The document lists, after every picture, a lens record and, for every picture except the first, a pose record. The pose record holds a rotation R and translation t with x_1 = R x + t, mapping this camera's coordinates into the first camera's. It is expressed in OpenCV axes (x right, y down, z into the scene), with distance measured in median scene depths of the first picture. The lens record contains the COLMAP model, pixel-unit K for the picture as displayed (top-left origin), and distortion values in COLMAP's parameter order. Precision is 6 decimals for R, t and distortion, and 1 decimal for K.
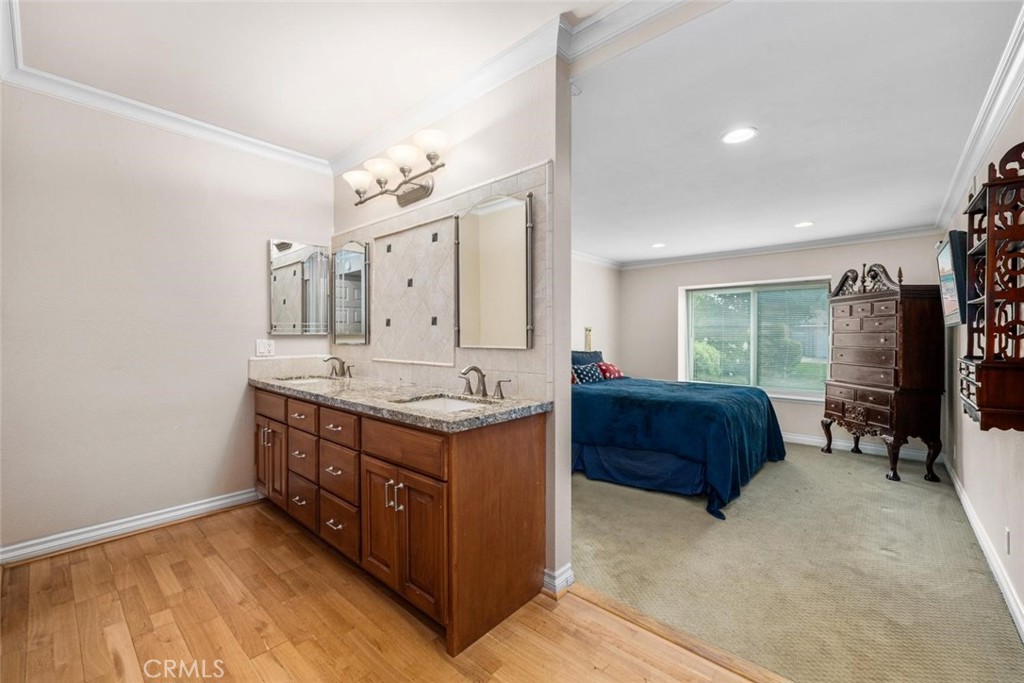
lens RADIAL K [[411.1, 0, 516.6], [0, 411.1, 339.4], [0, 0, 1]] dist [-0.001357, 0.000462]
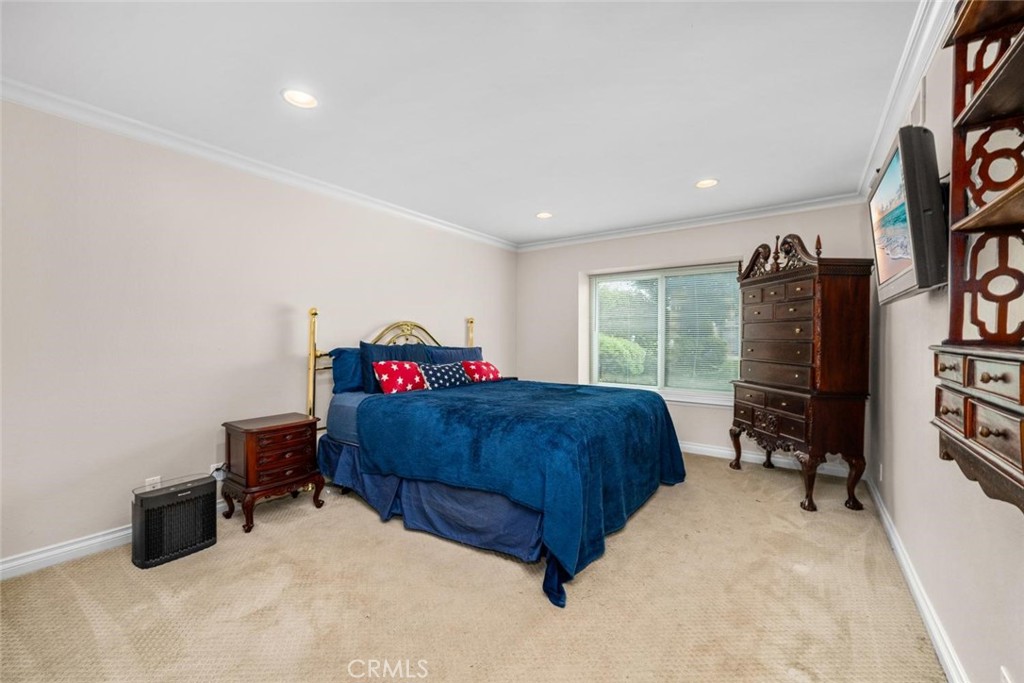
lens RADIAL K [[411.1, 0, 508.8], [0, 411.1, 342.5], [0, 0, 1]] dist [-0.001357, 0.000462]
pose [[0.994054, -0.001732, 0.108877, 0.254383], [0.000679, 0.999953, 0.009702, 0.017687], [-0.108888, -0.009570, 0.994008, 0.276550]]
